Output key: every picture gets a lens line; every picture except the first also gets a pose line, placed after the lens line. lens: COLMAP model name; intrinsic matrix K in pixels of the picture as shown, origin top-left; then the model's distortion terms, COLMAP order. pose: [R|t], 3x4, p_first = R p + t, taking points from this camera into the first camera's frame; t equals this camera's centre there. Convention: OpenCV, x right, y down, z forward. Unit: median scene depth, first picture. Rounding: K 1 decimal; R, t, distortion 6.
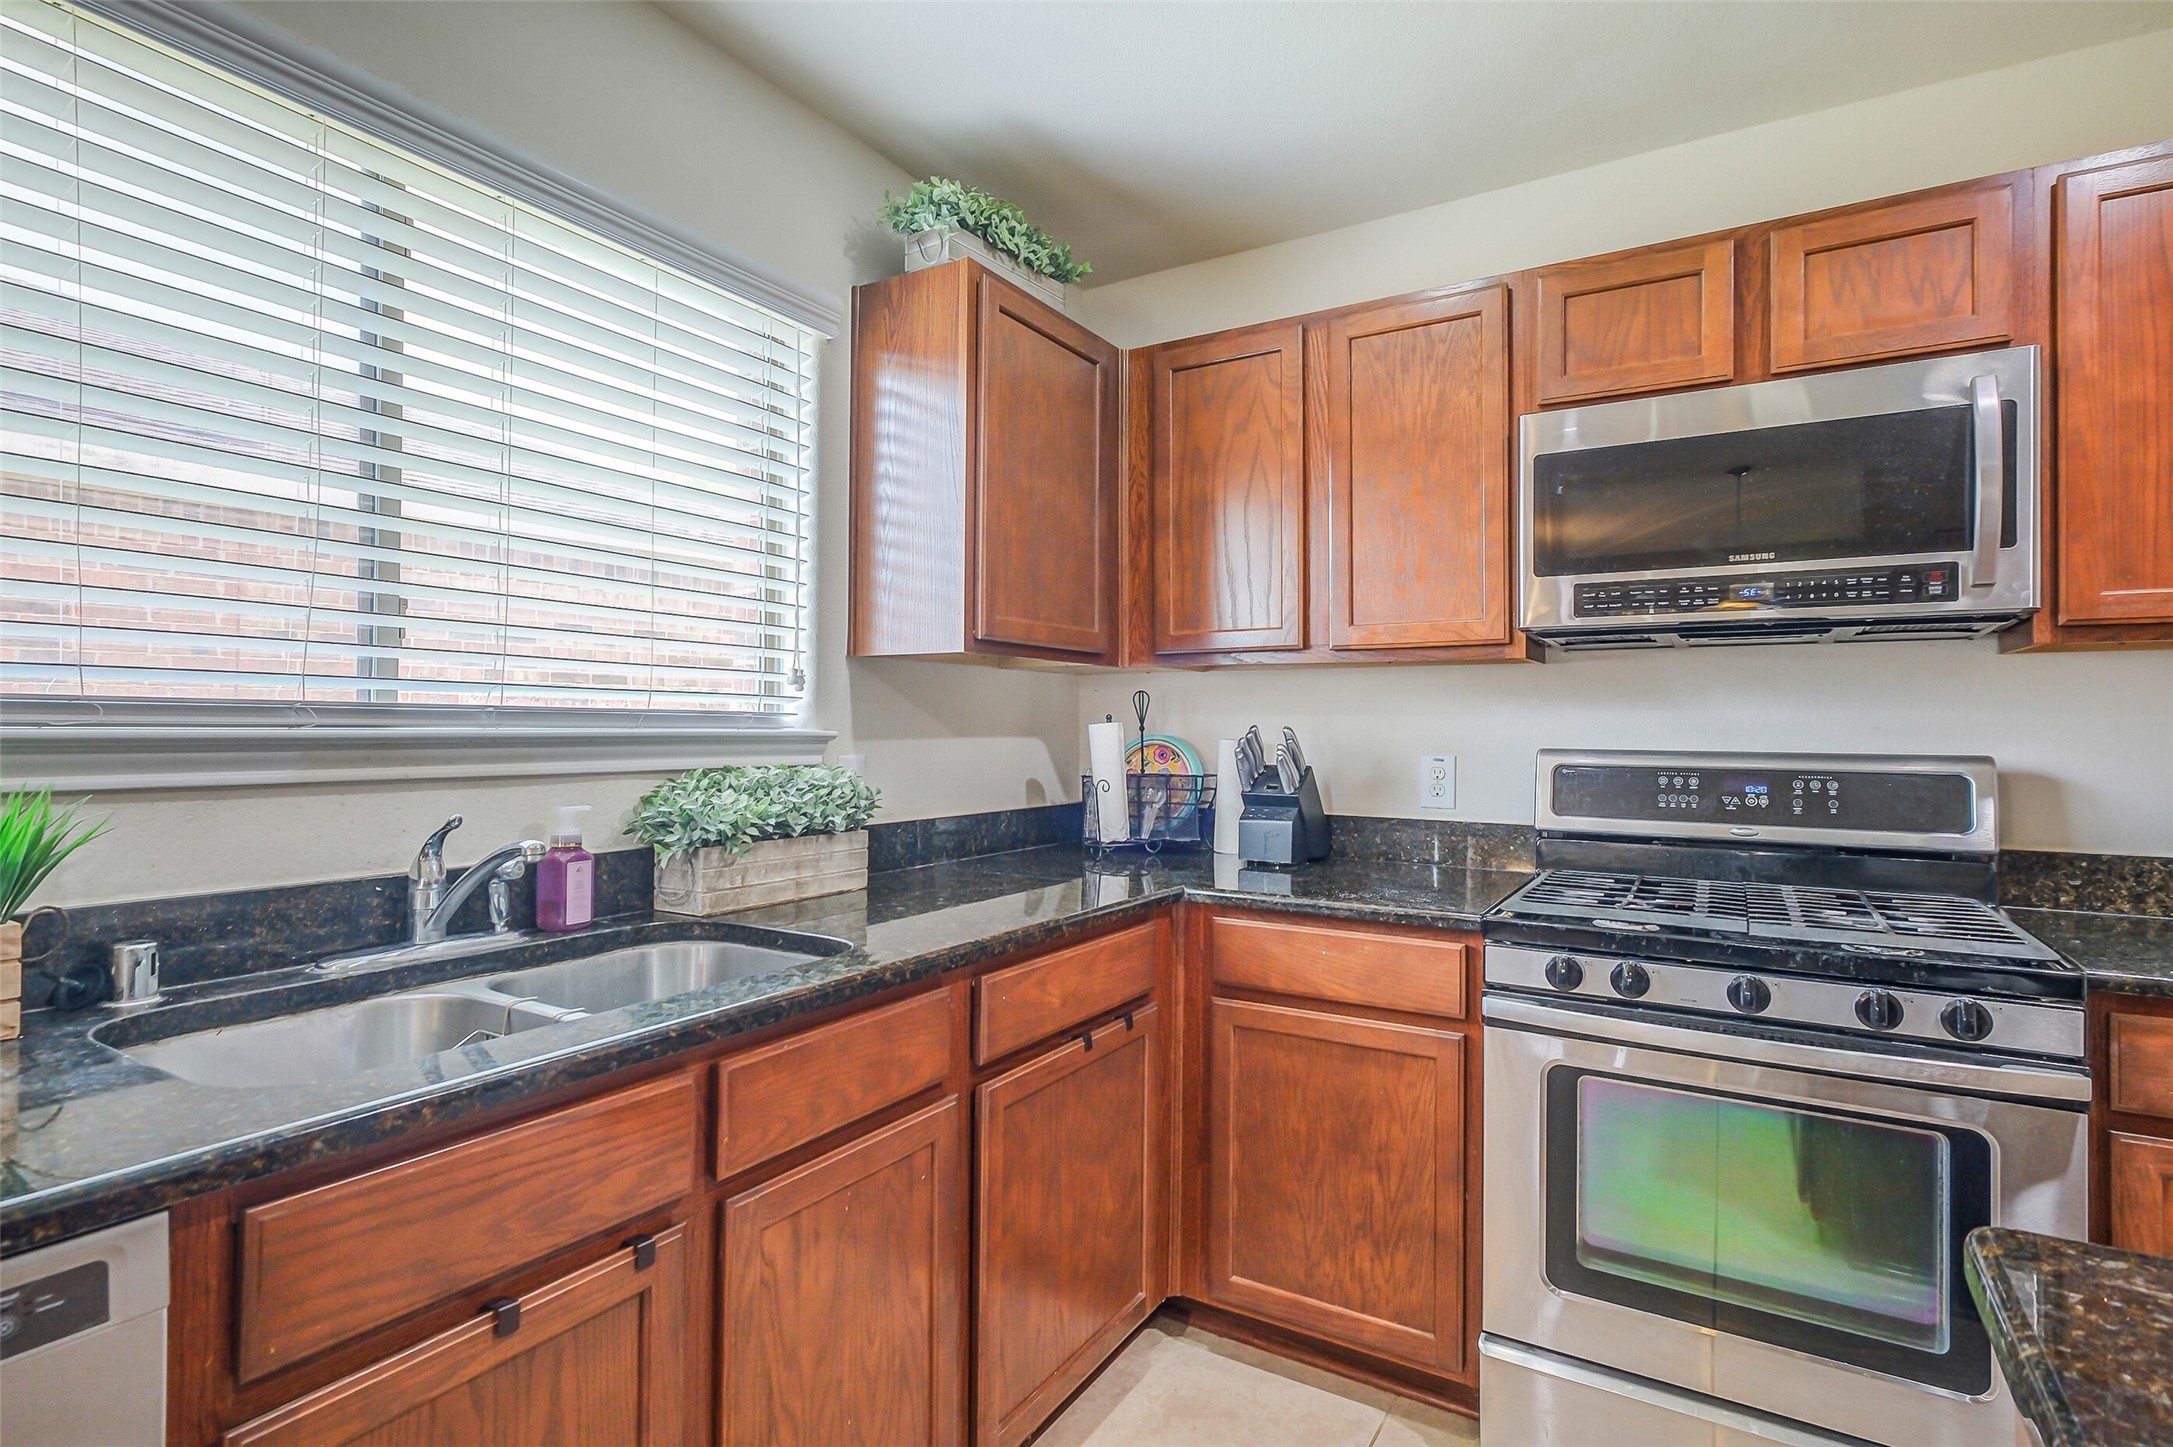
lens RADIAL K [[1076.8, 0, 1091.2], [0, 1076.8, 713.6], [0, 0, 1]] dist [0.002802, 0.000124]
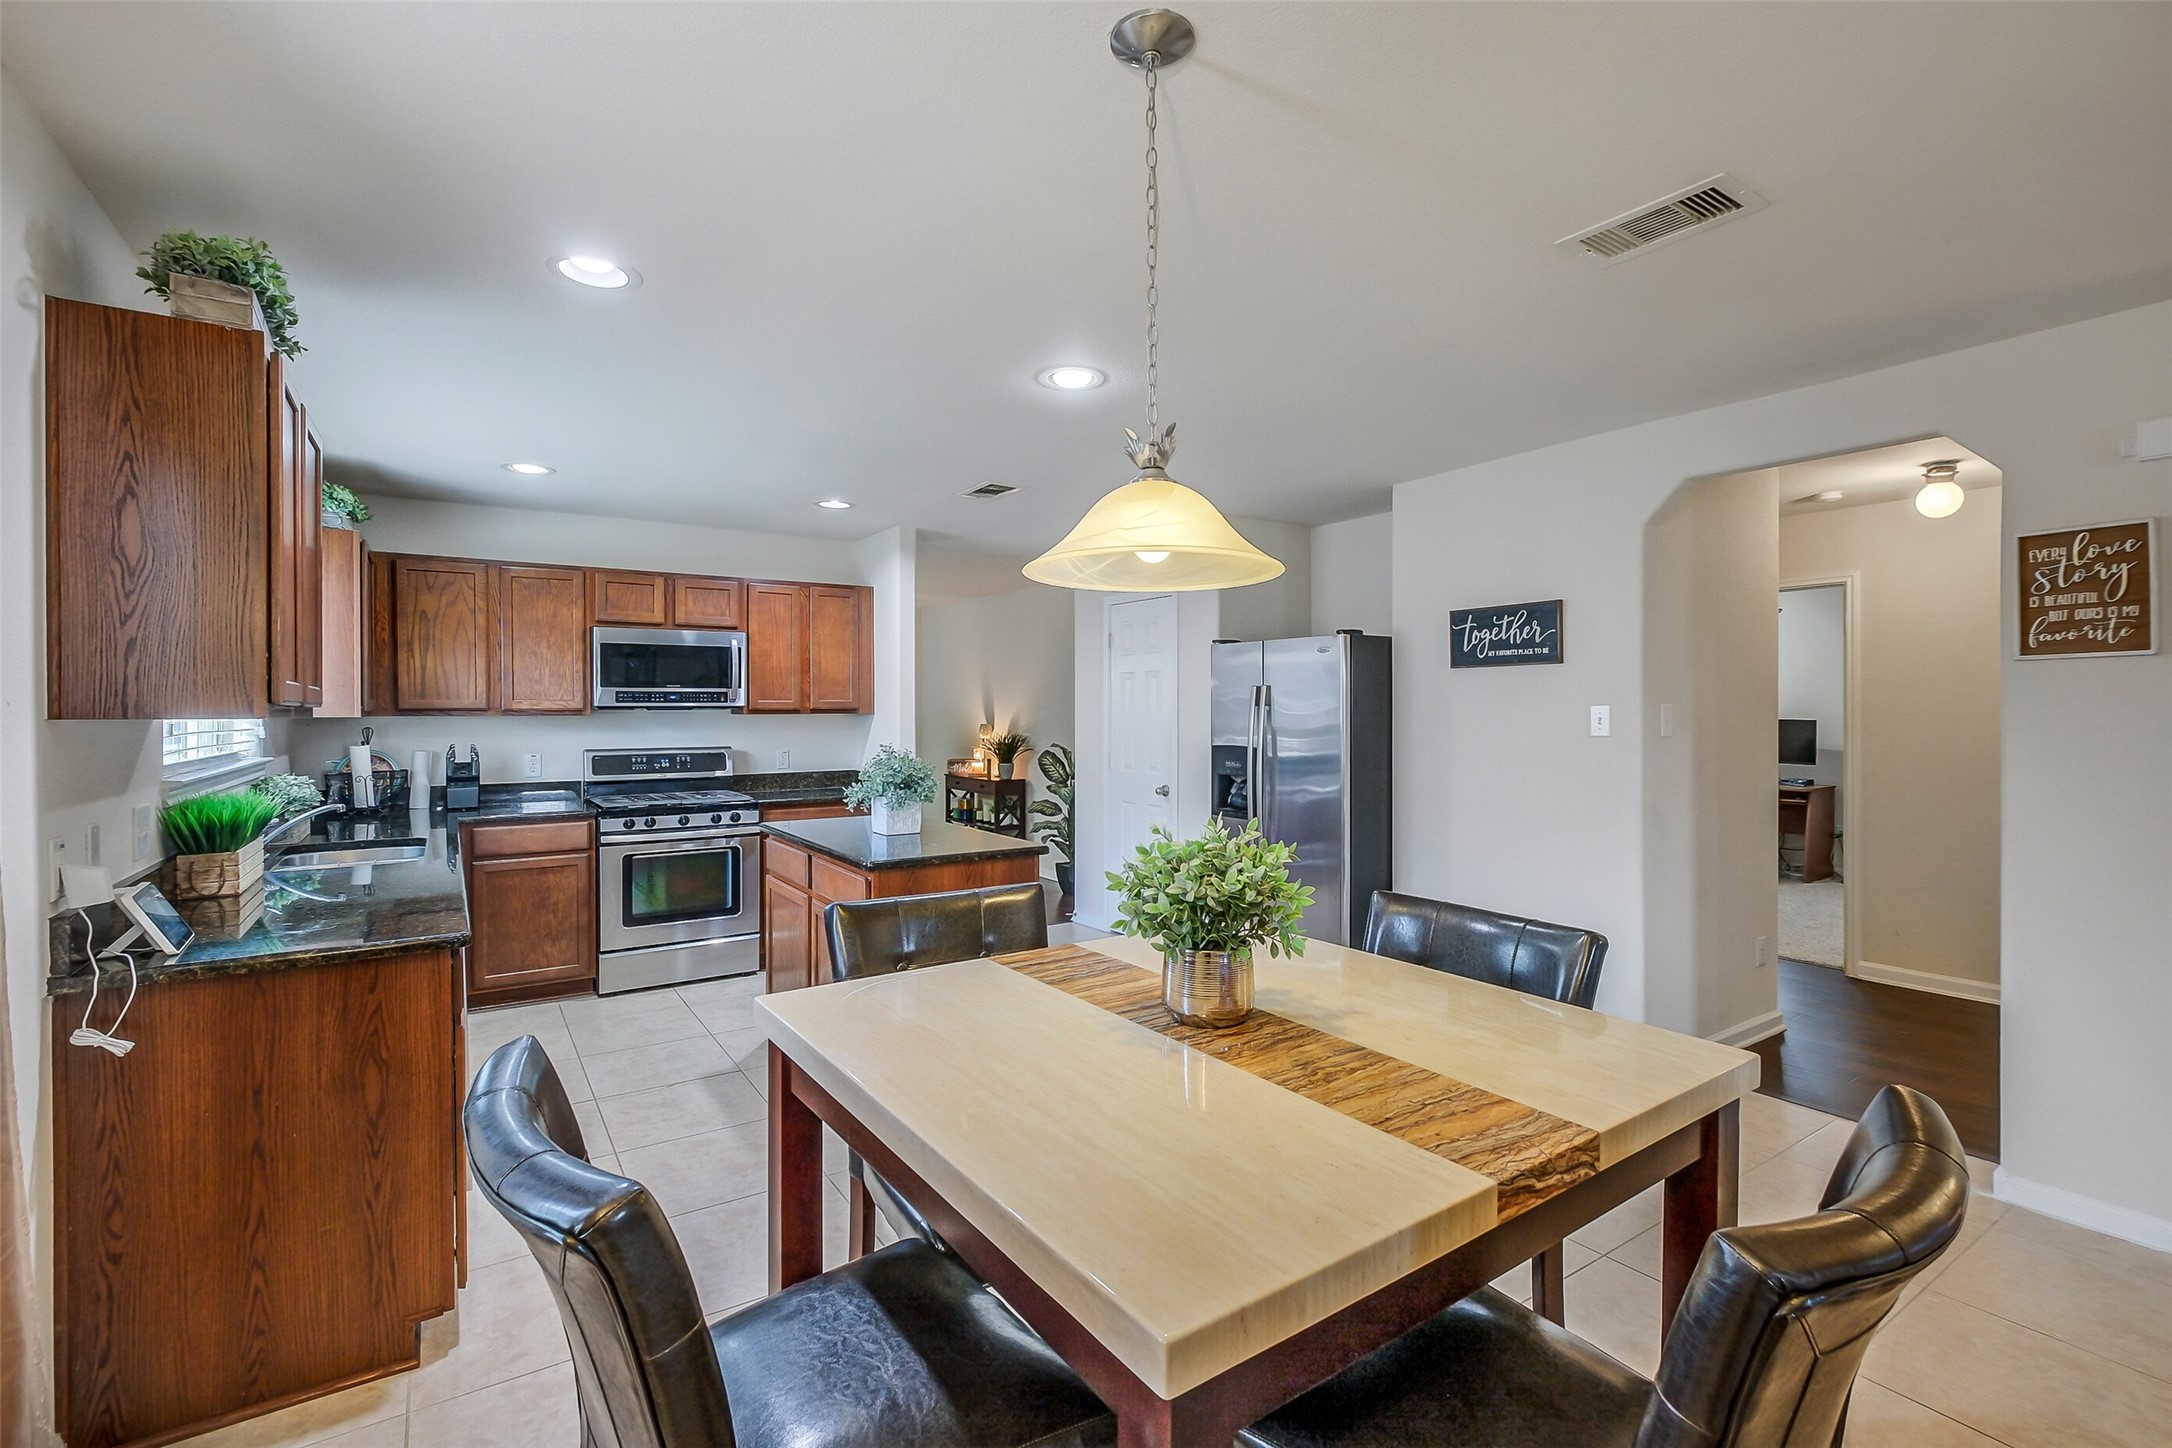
lens RADIAL K [[964.0, 0, 1091.8], [0, 964.0, 714.1], [0, 0, 1]] dist [-0.000559, -0.000205]
pose [[0.423171, -0.012748, 0.905960, -1.247459], [-0.004340, 0.999861, 0.016096, -0.101935], [-0.906040, -0.010743, 0.423057, -1.133613]]
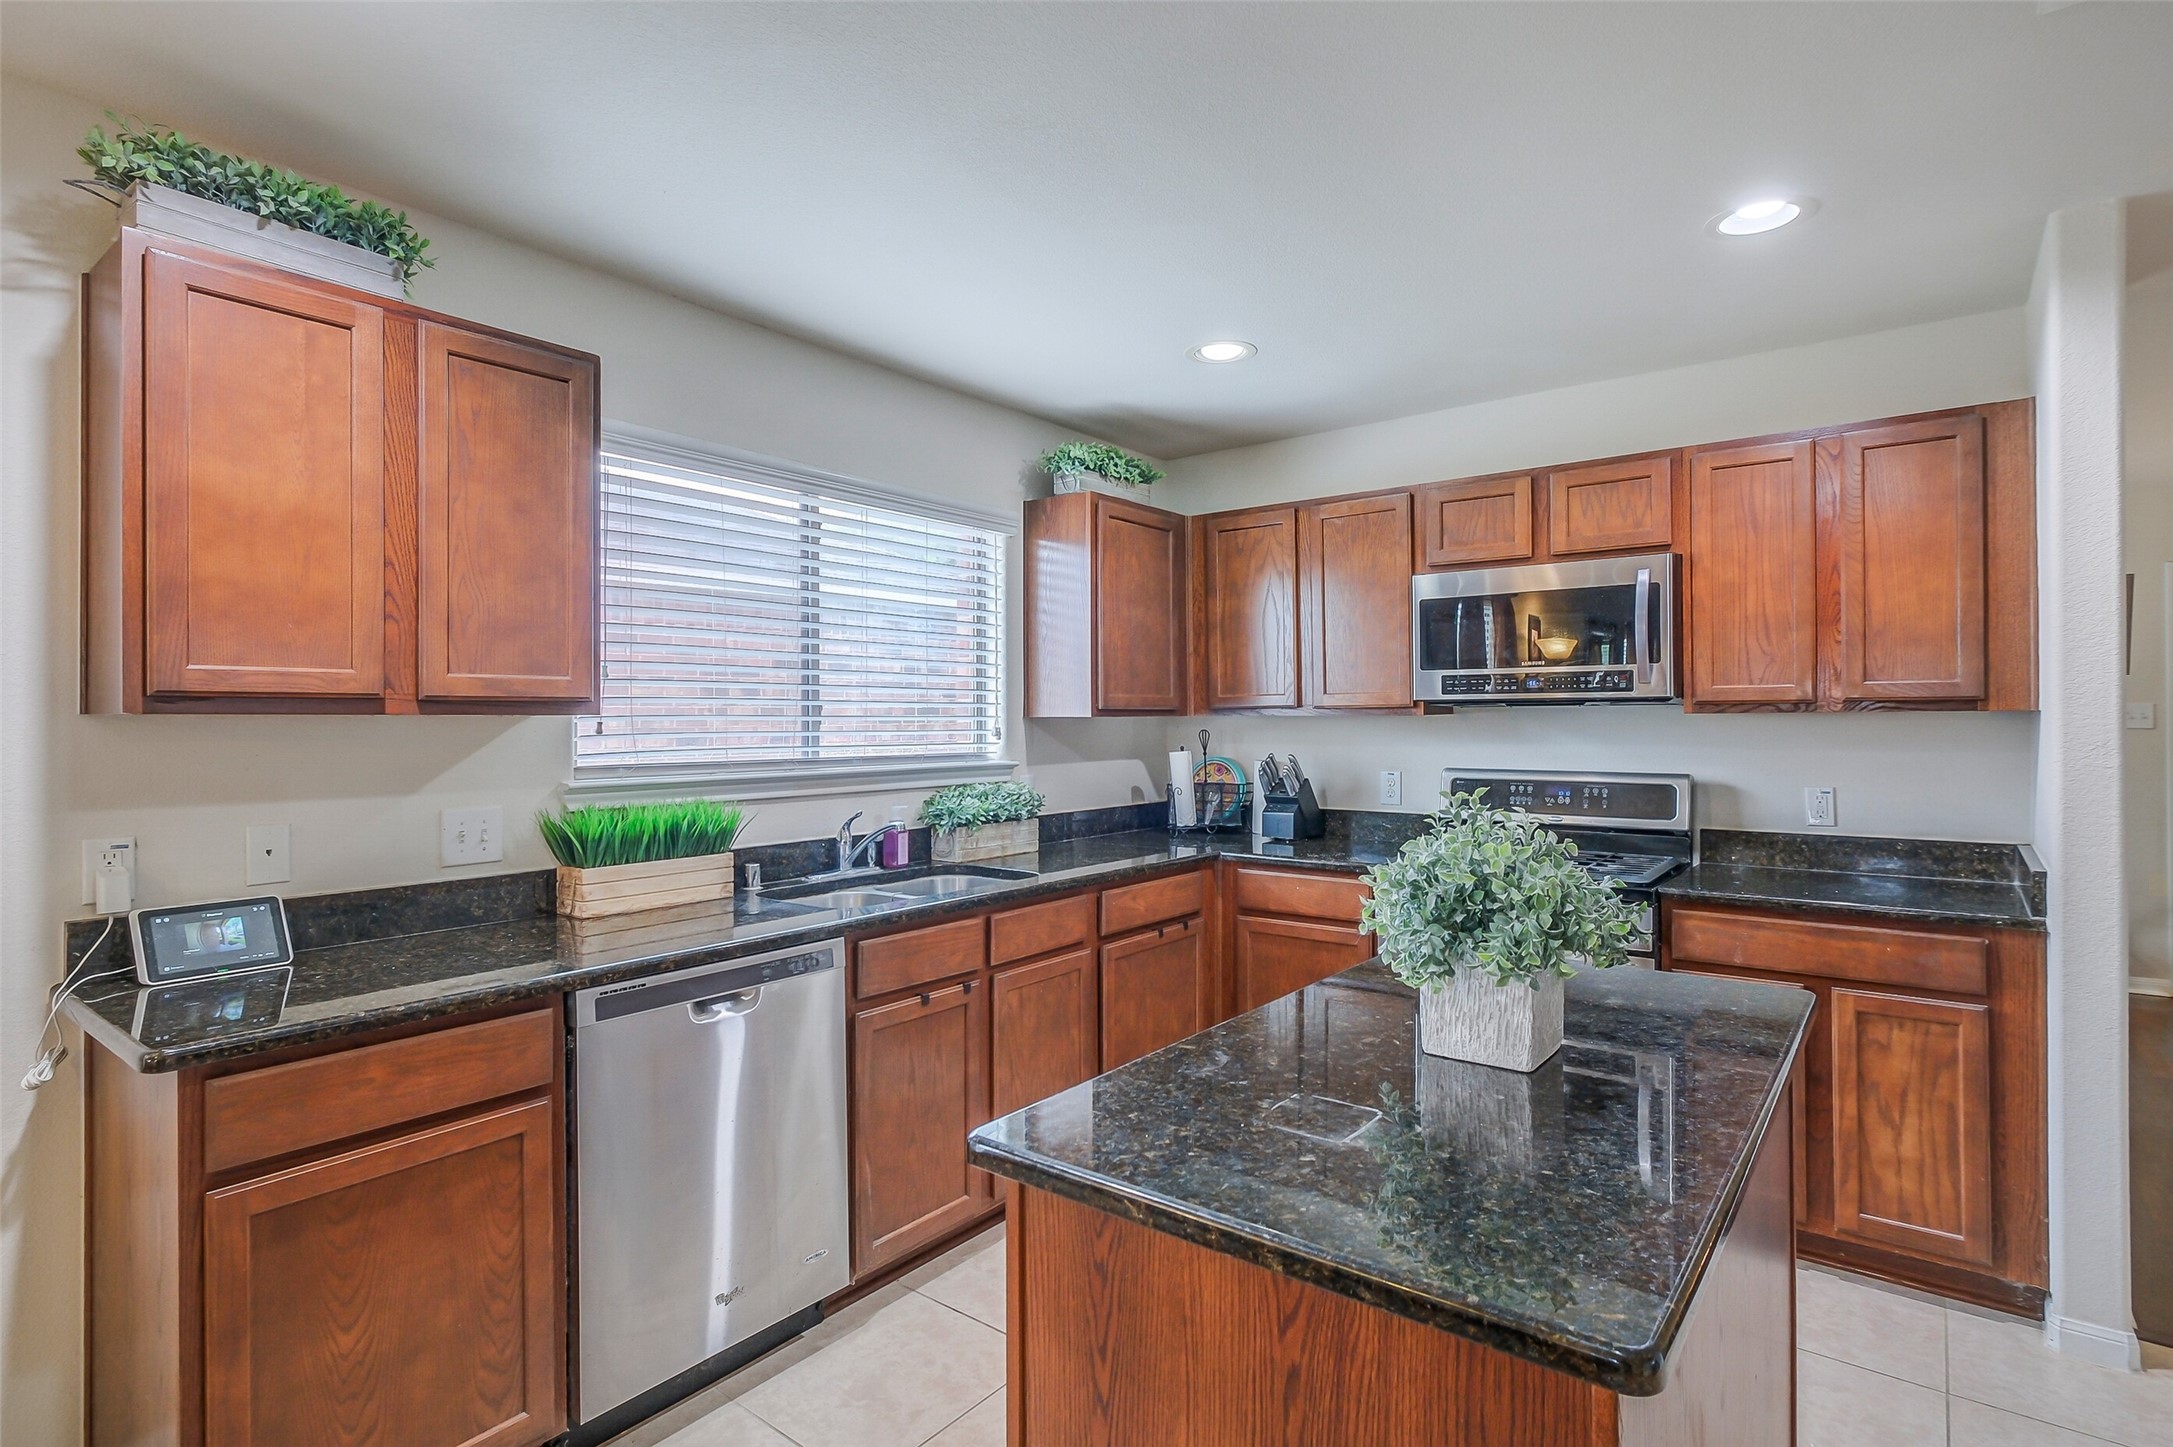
lens RADIAL K [[1076.8, 0, 1091.2], [0, 1076.8, 713.6], [0, 0, 1]] dist [0.002802, 0.000124]
pose [[0.993100, -0.012560, -0.116595, 0.087866], [0.013348, 0.999893, 0.005975, -0.074175], [0.116508, -0.007490, 0.993162, -0.753869]]
